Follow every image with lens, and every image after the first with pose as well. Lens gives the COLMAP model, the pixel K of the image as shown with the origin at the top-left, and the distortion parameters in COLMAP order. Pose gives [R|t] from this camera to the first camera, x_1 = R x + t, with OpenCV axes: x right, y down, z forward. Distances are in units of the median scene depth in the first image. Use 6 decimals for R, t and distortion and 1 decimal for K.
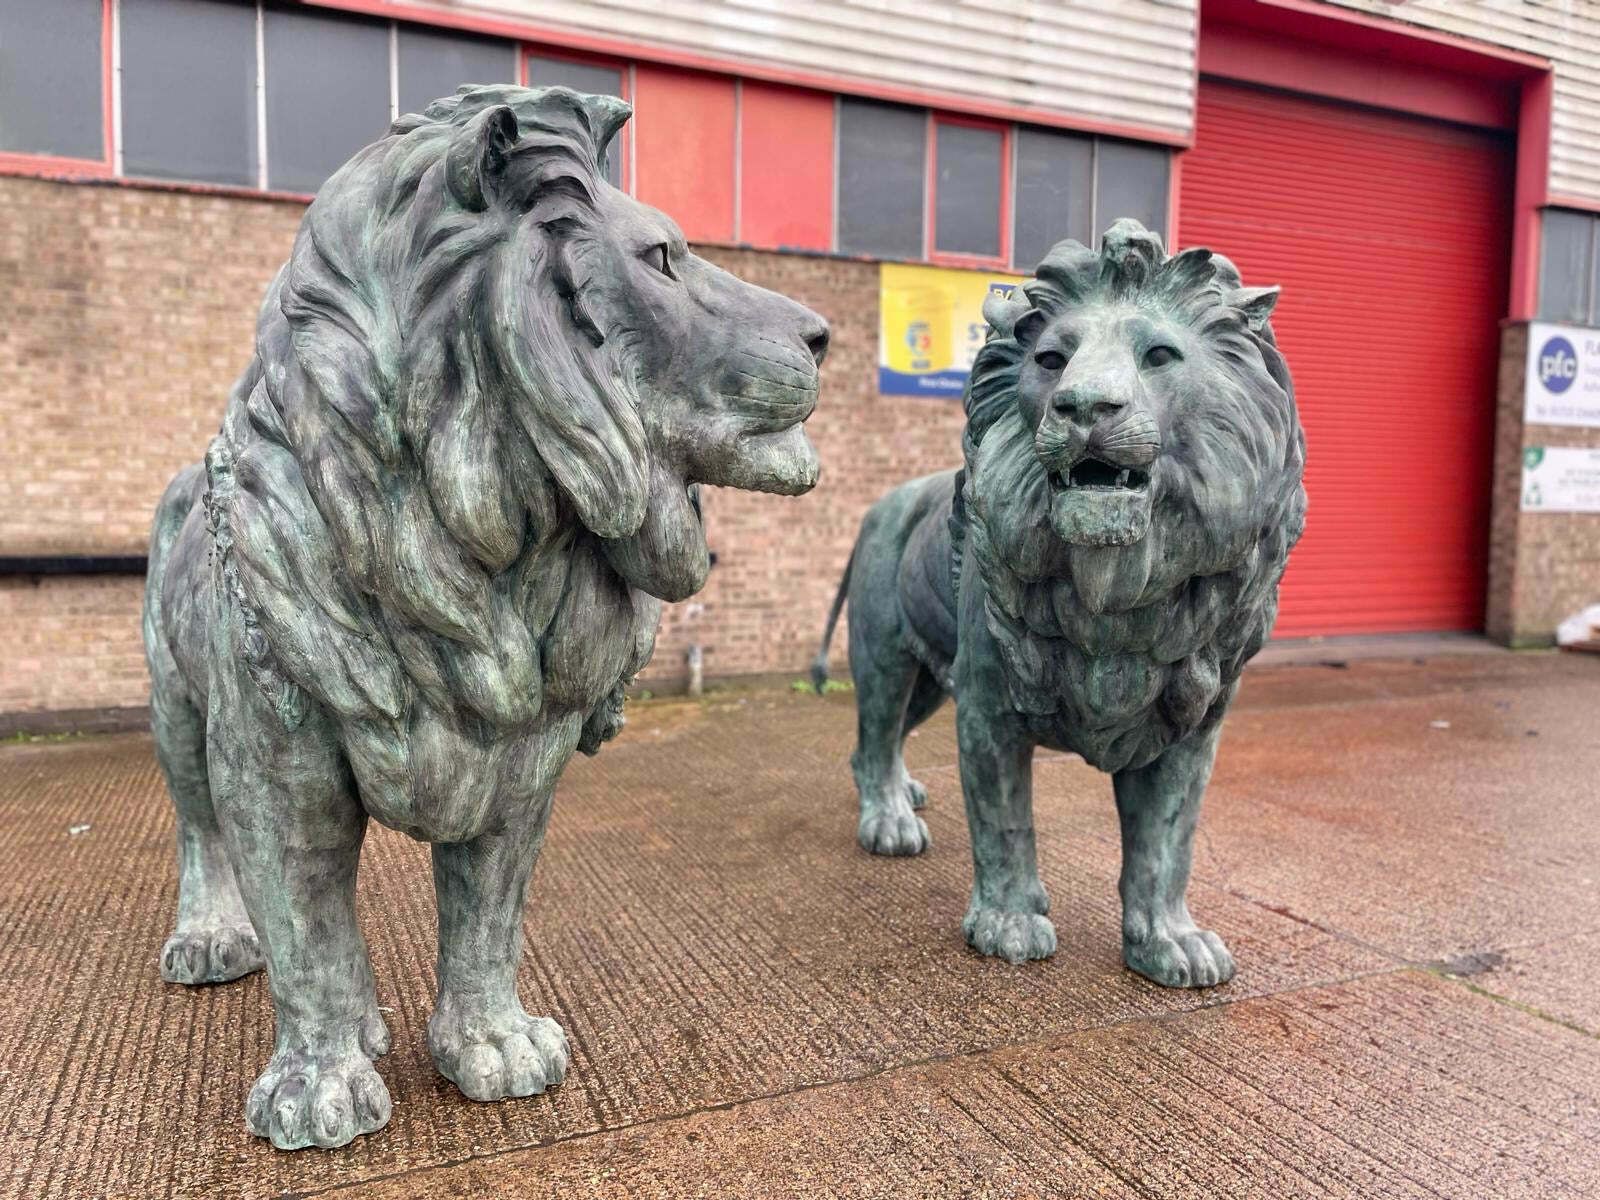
lens RADIAL K [[1207.5, 0, 796.6], [0, 1207.5, 595.1], [0, 0, 1]] dist [0.091763, -0.118454]
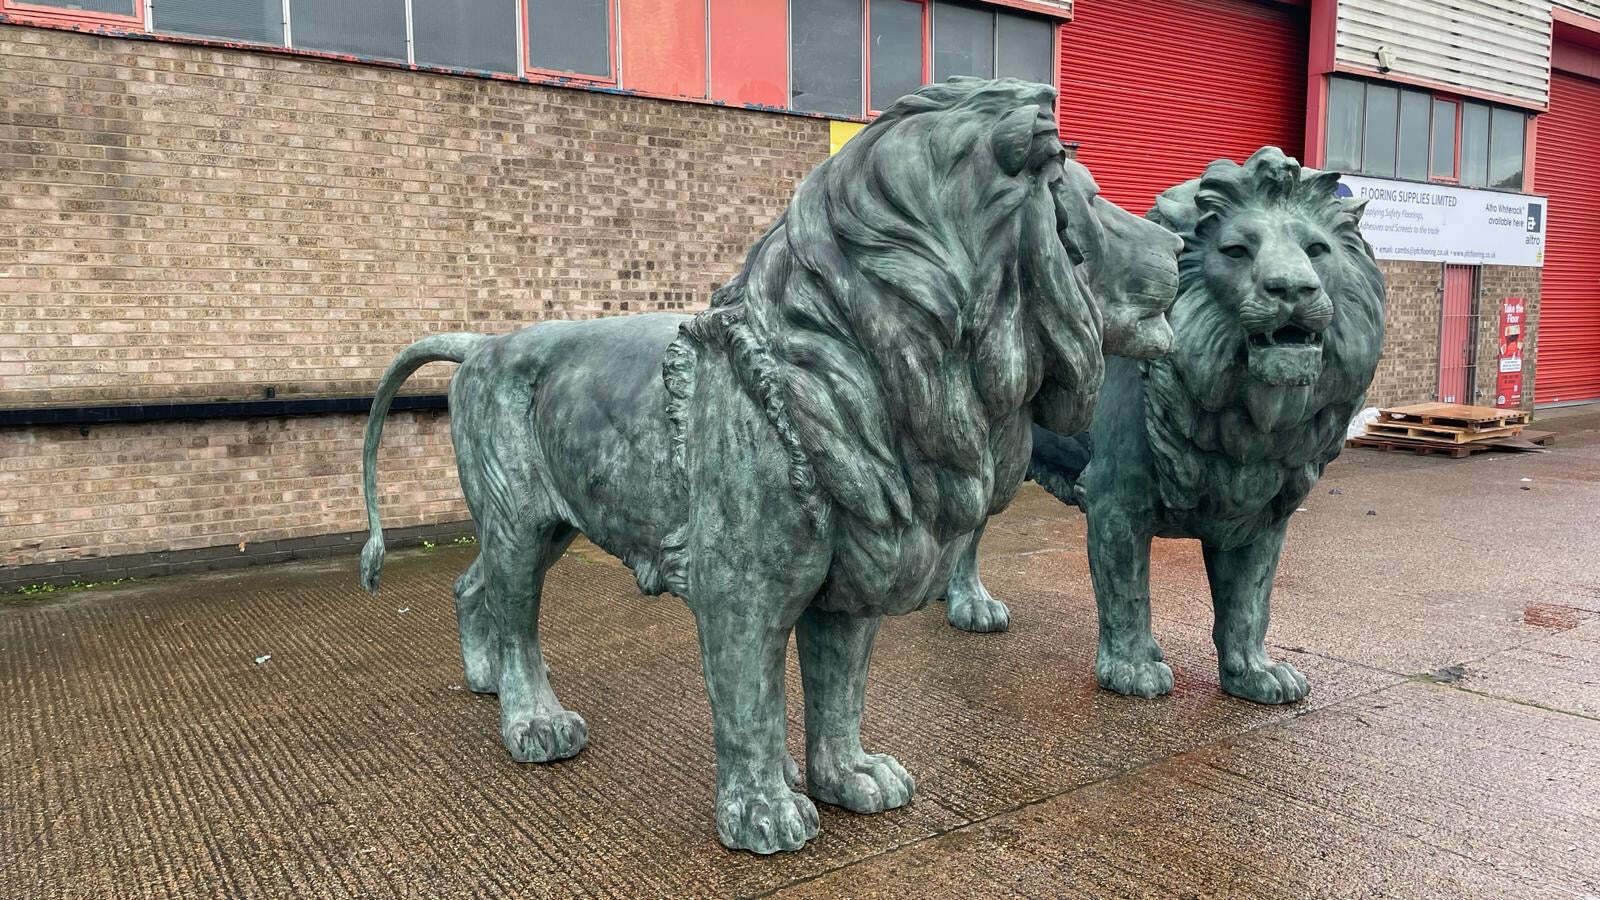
lens RADIAL K [[1206.3, 0, 802.3], [0, 1206.3, 445.8], [0, 0, 1]] dist [0.095427, -0.121487]
pose [[0.978670, -0.035499, 0.202351, -0.538933], [0.029911, 0.999084, 0.030607, -0.028024], [-0.203252, -0.023902, 0.978835, -0.253622]]
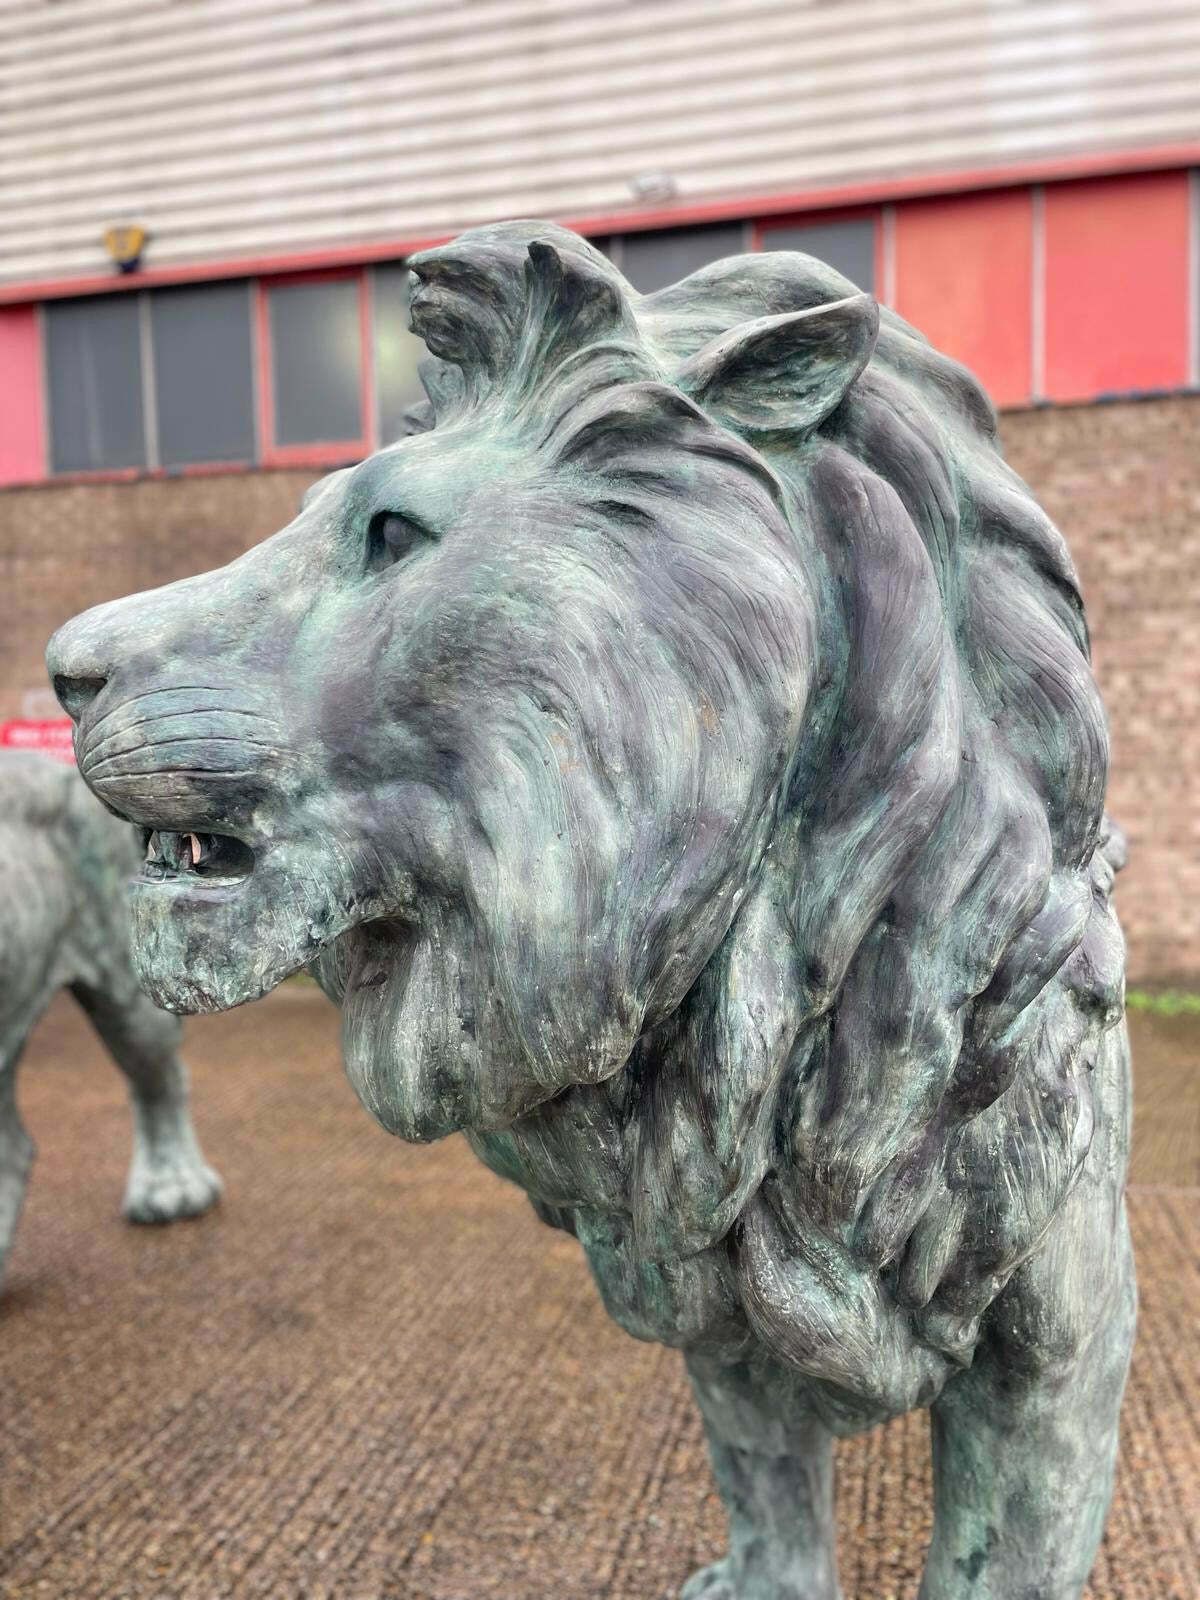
lens RADIAL K [[1210.9, 0, 617.8], [0, 1210.9, 785.3], [0, 0, 1]] dist [0.081586, -0.108352]
pose [[0.794334, 0.004955, -0.607461, 0.559275], [-0.016926, 0.999759, -0.013979, -0.101562], [0.607246, 0.021386, 0.794226, 0.674930]]
